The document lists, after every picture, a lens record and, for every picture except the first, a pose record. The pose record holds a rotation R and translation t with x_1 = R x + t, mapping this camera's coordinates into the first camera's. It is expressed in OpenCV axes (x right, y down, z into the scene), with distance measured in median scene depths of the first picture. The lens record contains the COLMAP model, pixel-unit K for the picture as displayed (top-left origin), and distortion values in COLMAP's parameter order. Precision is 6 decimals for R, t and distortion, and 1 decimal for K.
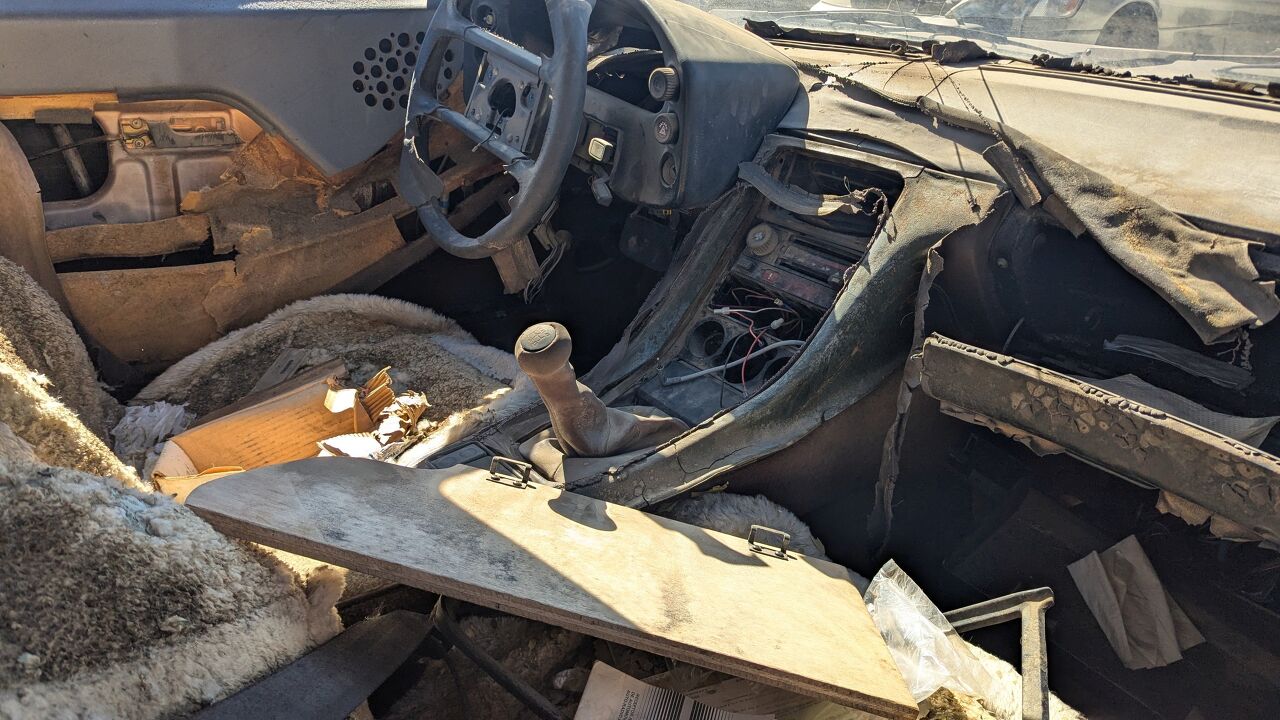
lens RADIAL K [[891.4, 0, 614.5], [0, 891.4, 341.3], [0, 0, 1]] dist [0.062130, -0.055800]
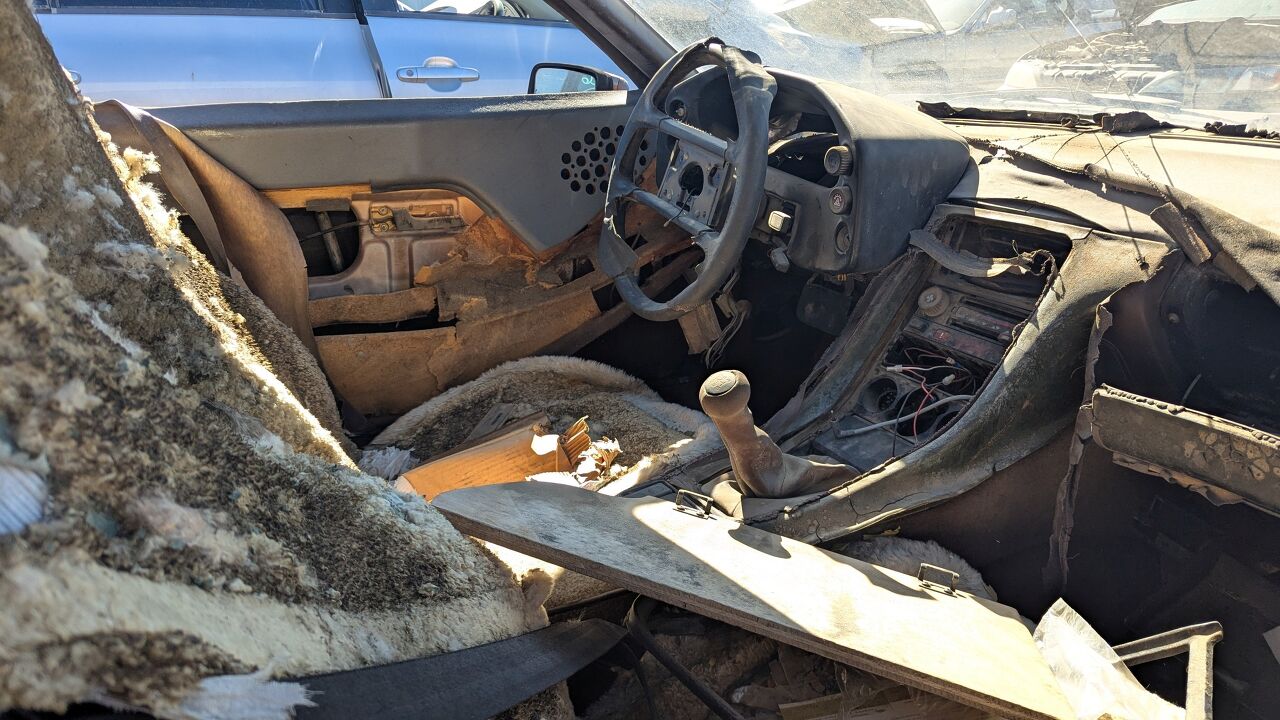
lens RADIAL K [[919.5, 0, 640.0], [0, 919.5, 360.0], [0, 0, 1]] dist [0.069988, -0.061882]
pose [[0.986050, 0.007164, -0.166296, 0.005390], [-0.021883, 0.995981, -0.086845, 0.060463], [0.165005, 0.089273, 0.982244, -0.134459]]
